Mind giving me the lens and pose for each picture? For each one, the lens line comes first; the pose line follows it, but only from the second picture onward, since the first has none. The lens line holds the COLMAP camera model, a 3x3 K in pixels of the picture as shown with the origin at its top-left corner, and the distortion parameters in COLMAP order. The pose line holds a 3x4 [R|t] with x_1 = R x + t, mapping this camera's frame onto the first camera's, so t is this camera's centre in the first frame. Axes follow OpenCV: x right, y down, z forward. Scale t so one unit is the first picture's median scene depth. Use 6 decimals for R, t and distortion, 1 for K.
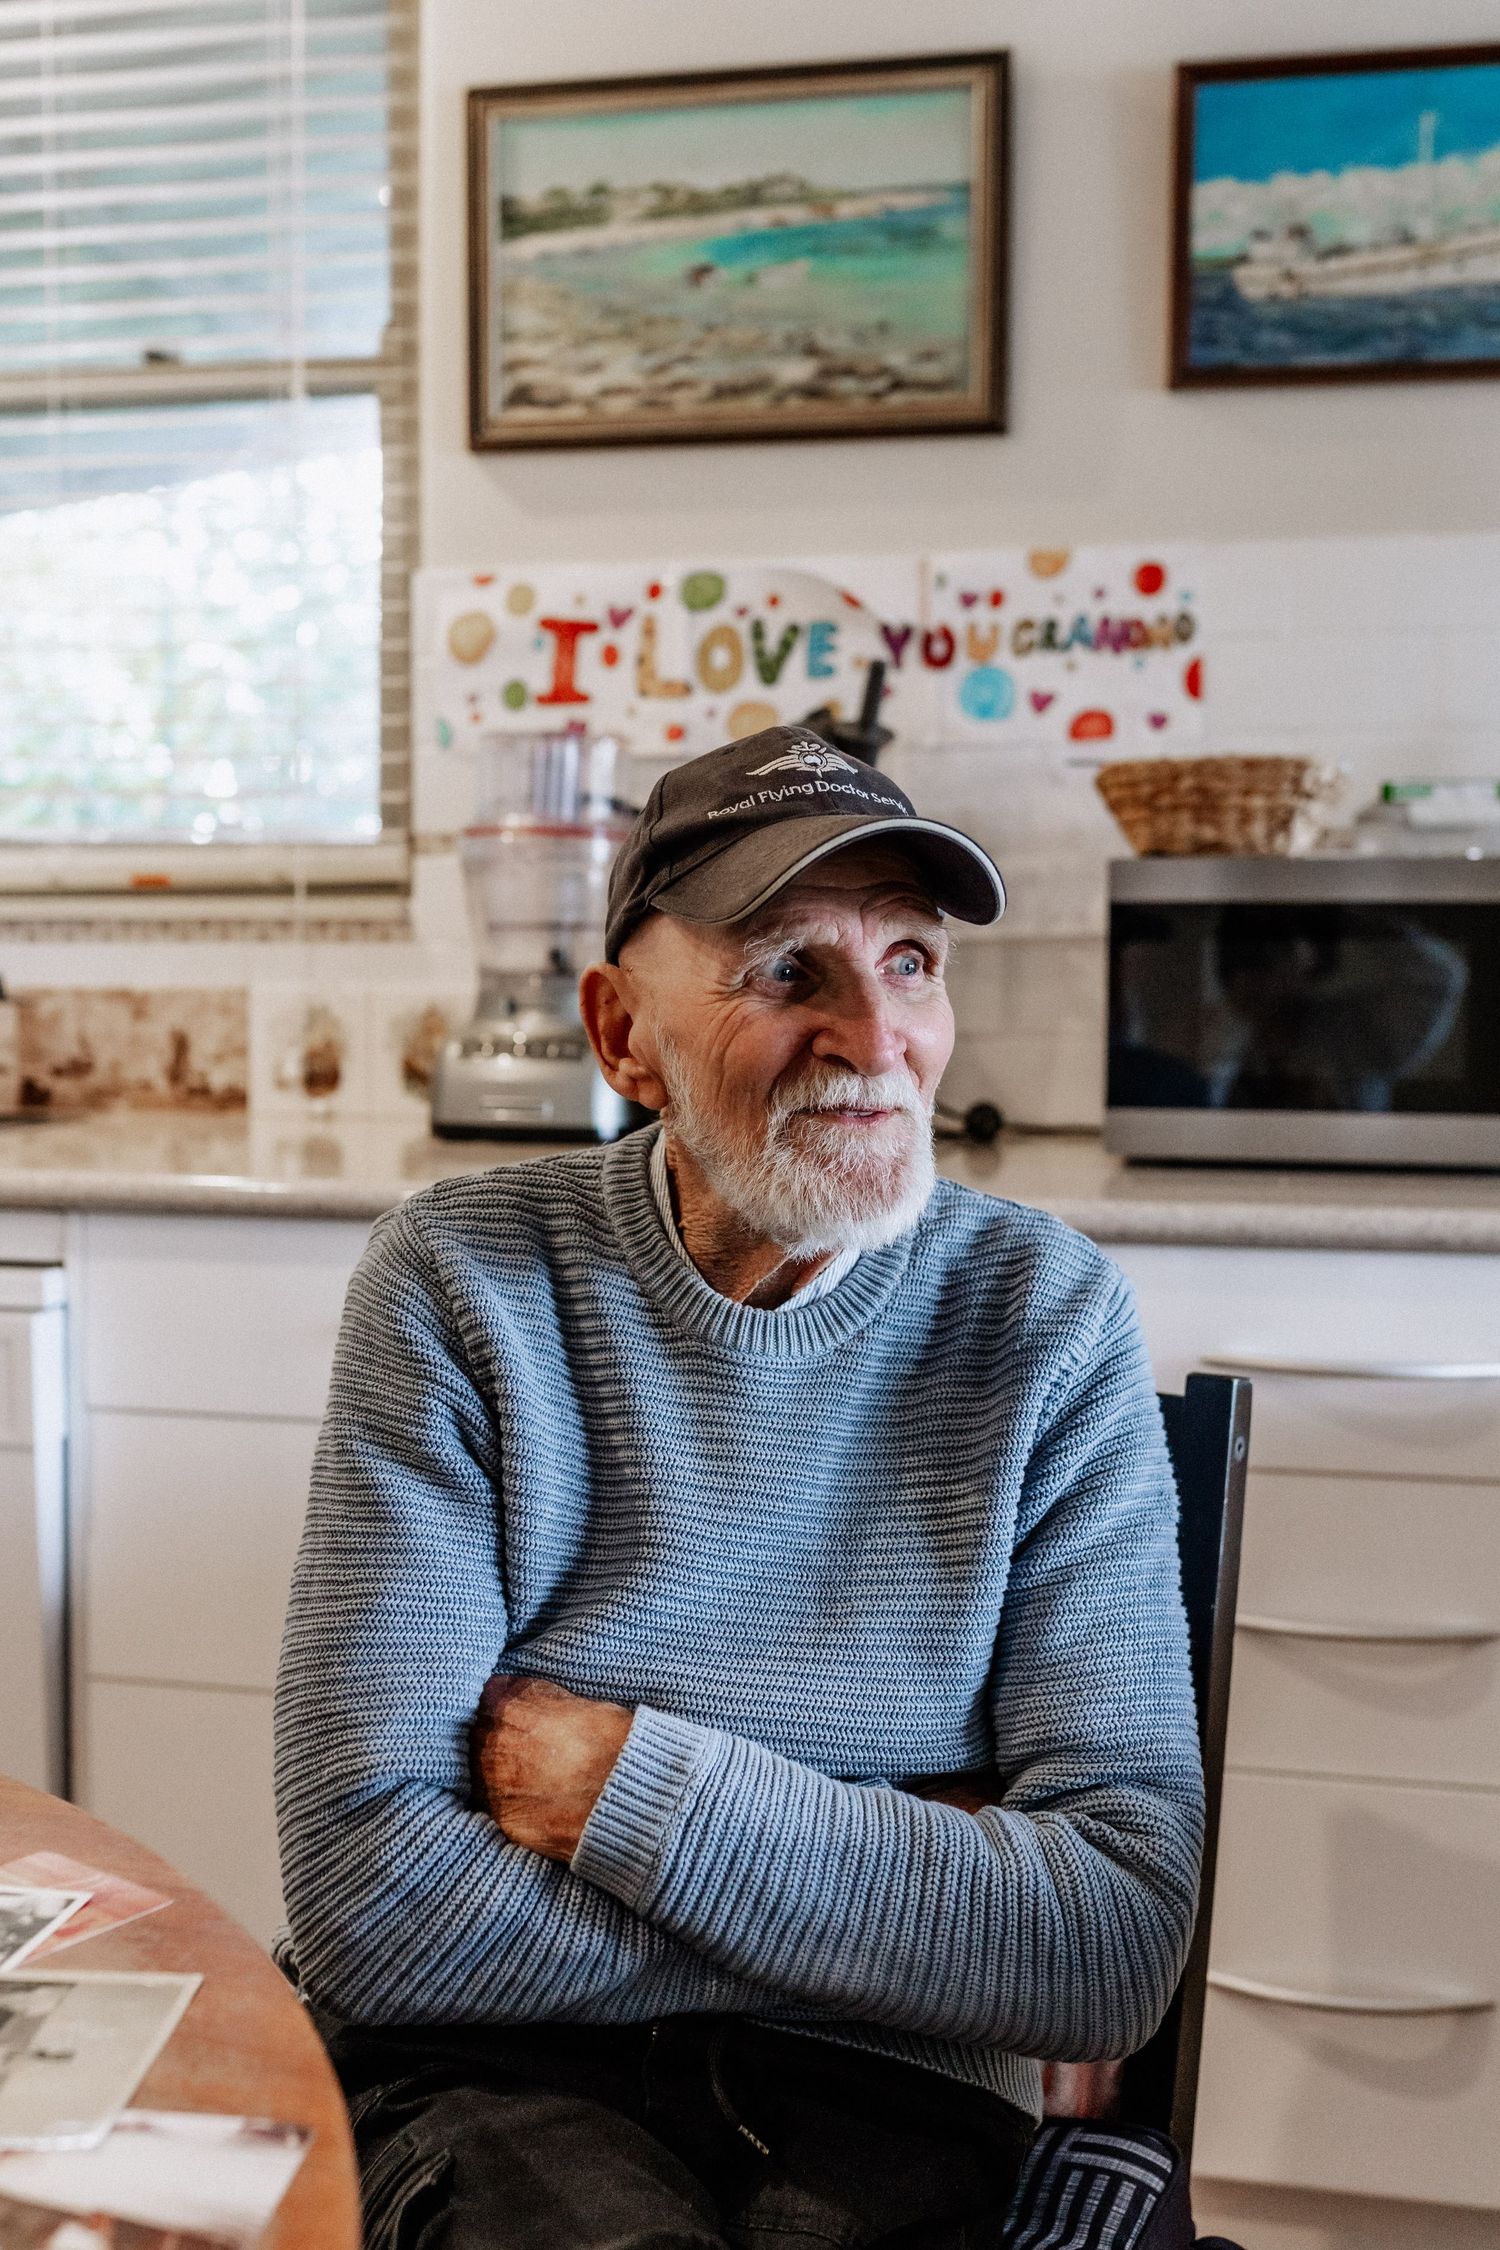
lens RADIAL K [[2362.3, 0, 750.0], [0, 2362.3, 1125.0], [0, 0, 1]] dist [-0.000825, -0.024863]
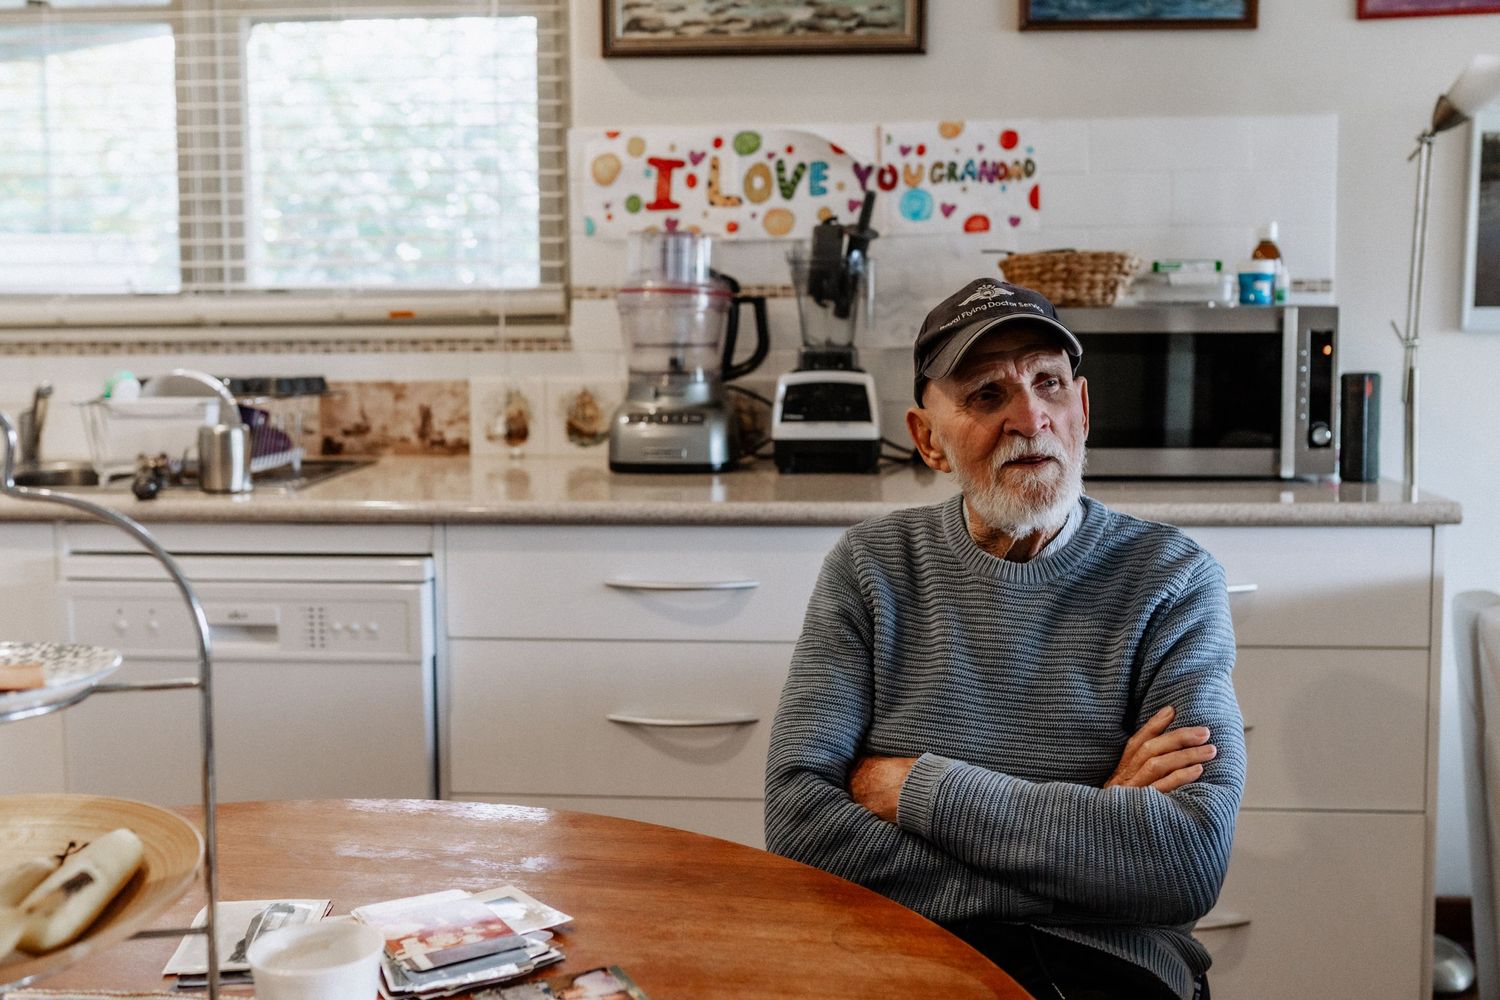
lens RADIAL K [[1603.2, 0, 754.0], [0, 1603.2, 478.5], [0, 0, 1]] dist [-0.018111, -0.023511]
pose [[0.990235, -0.026399, 0.136883, -0.180655], [0.021331, 0.999036, 0.038359, -0.029697], [-0.137764, -0.035064, 0.989844, -0.148959]]
